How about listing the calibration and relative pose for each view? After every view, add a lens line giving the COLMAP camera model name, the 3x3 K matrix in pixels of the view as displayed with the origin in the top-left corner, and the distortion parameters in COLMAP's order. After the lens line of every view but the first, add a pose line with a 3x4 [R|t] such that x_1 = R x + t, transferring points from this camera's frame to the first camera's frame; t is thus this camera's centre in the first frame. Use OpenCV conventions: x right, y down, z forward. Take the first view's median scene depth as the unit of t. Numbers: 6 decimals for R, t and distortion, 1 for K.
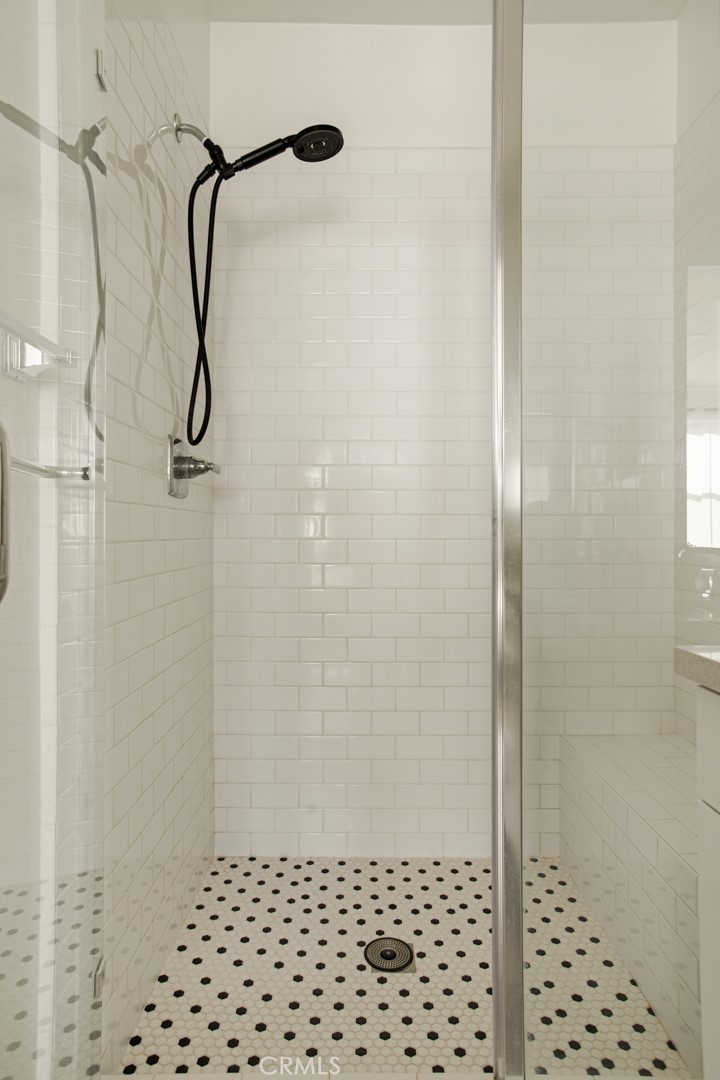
lens RADIAL K [[1152.7, 0, 367.4], [0, 1152.7, 536.5], [0, 0, 1]] dist [0.135823, 0.000000]
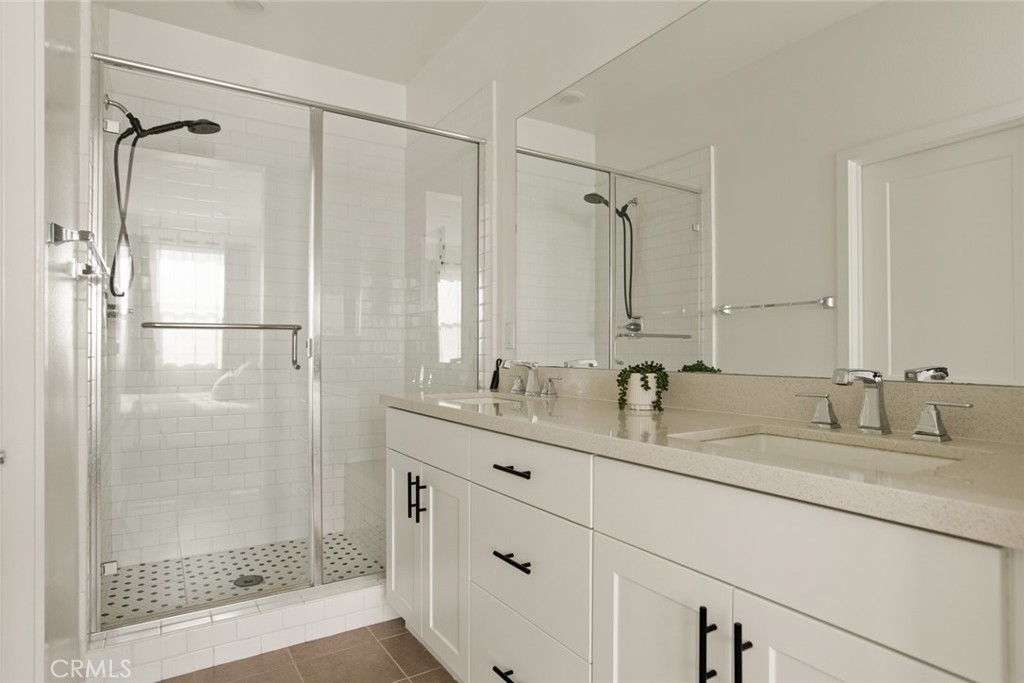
lens RADIAL K [[1092.9, 0, 521.0], [0, 1092.9, 340.8], [0, 0, 1]] dist [0.135823, 0.000000]
pose [[0.951331, 0.004217, 0.308141, -0.096132], [-0.000574, 0.999929, -0.011912, 0.000295], [-0.308169, 0.011156, 0.951266, -0.671214]]
